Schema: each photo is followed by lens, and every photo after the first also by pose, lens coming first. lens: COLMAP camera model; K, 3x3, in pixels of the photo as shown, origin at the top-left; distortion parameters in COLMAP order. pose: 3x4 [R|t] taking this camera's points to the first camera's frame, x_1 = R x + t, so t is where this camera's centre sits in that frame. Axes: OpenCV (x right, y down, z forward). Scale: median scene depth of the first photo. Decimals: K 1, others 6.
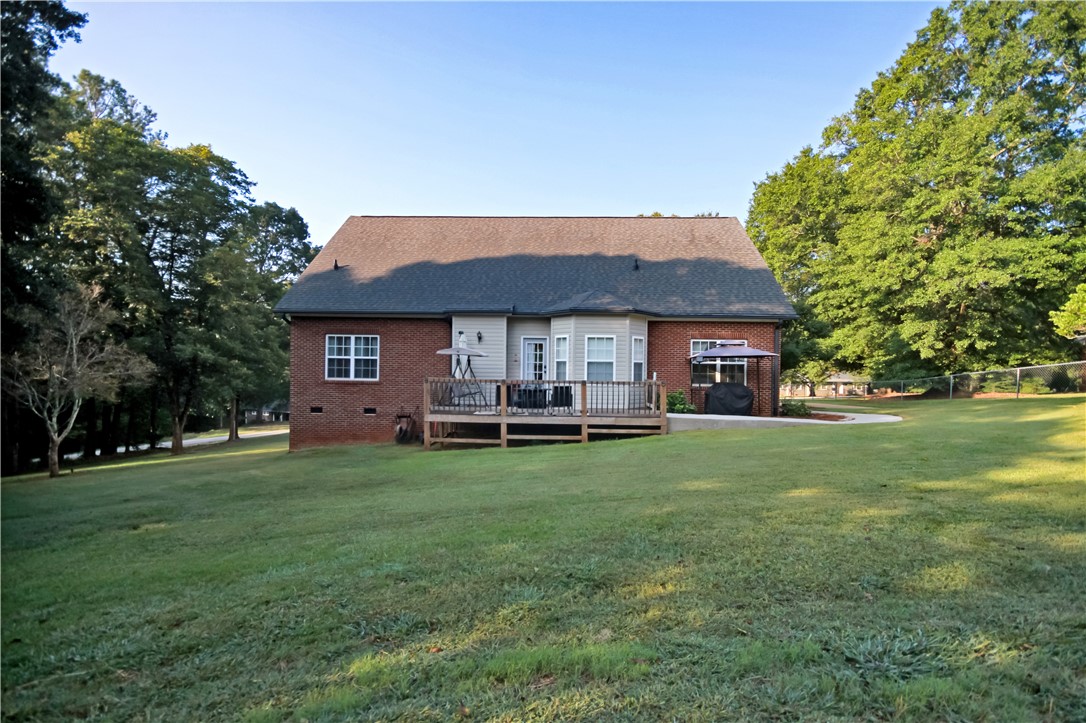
lens RADIAL K [[510.8, 0, 545.6], [0, 510.8, 379.2], [0, 0, 1]] dist [-0.000506, -0.000034]
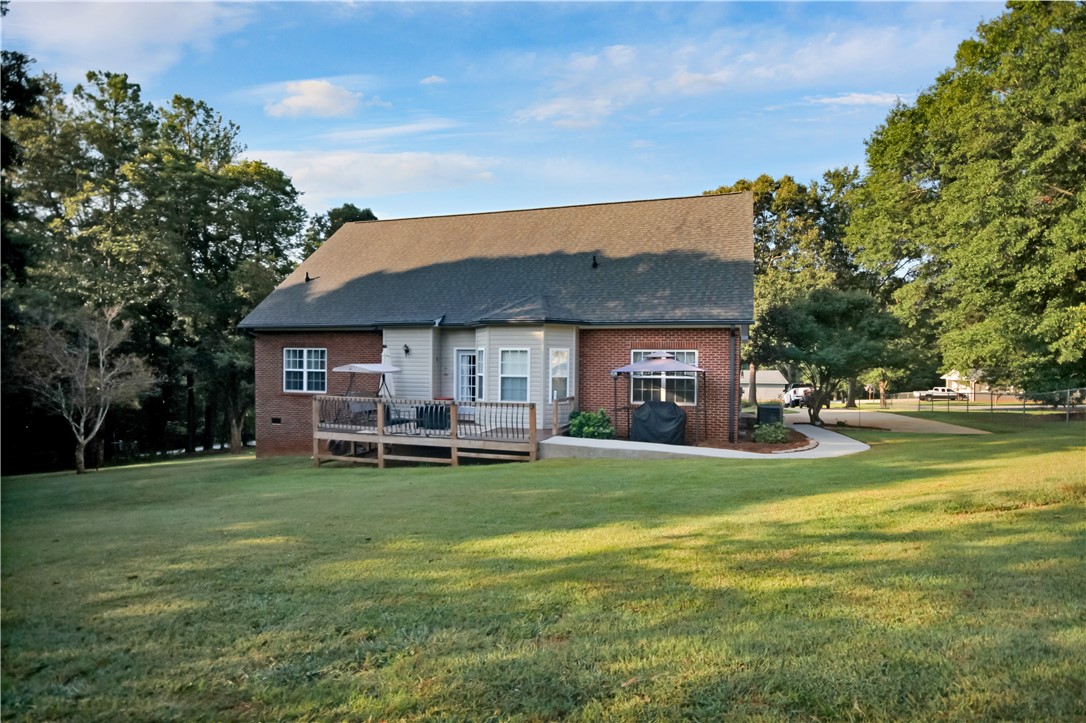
lens RADIAL K [[582.0, 0, 539.1], [0, 582.0, 383.0], [0, 0, 1]] dist [0.035123, -0.000198]
pose [[0.959142, 0.005614, -0.282869, 0.403387], [-0.001753, 0.999902, 0.013899, -0.034416], [0.282920, -0.012835, 0.959058, 0.011518]]
